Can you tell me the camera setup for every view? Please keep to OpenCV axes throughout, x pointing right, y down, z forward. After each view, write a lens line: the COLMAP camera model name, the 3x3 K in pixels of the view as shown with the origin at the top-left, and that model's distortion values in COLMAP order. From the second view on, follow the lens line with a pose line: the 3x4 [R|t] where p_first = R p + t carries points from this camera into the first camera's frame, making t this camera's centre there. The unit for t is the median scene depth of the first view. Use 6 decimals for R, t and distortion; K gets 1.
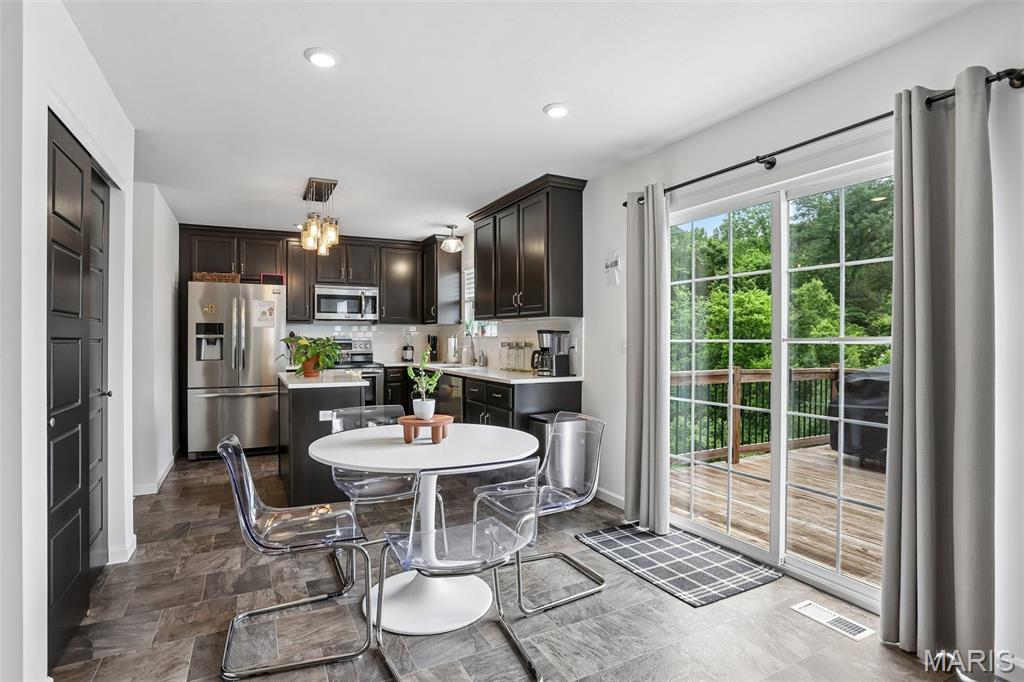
lens RADIAL K [[513.6, 0, 507.7], [0, 513.6, 339.4], [0, 0, 1]] dist [-0.035092, 0.001899]
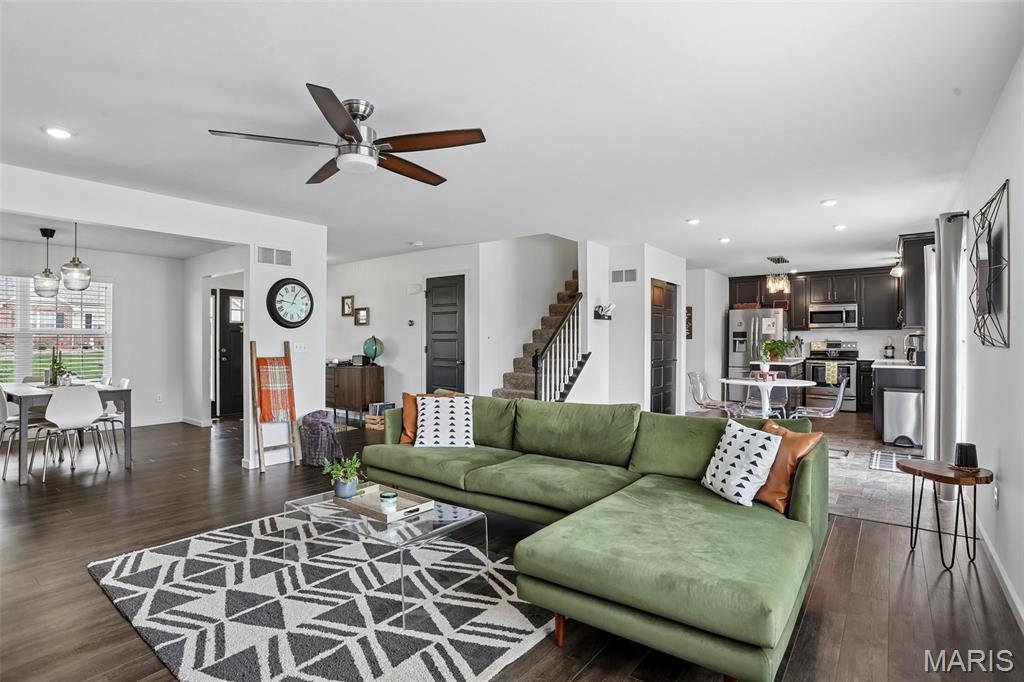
lens RADIAL K [[513.6, 0, 510.1], [0, 513.6, 339.6], [0, 0, 1]] dist [-0.035092, 0.001899]
pose [[0.430792, 0.001755, -0.902450, 0.608567], [-0.001664, 0.999998, 0.001151, -0.004168], [0.902450, 0.001005, 0.430794, -0.462893]]
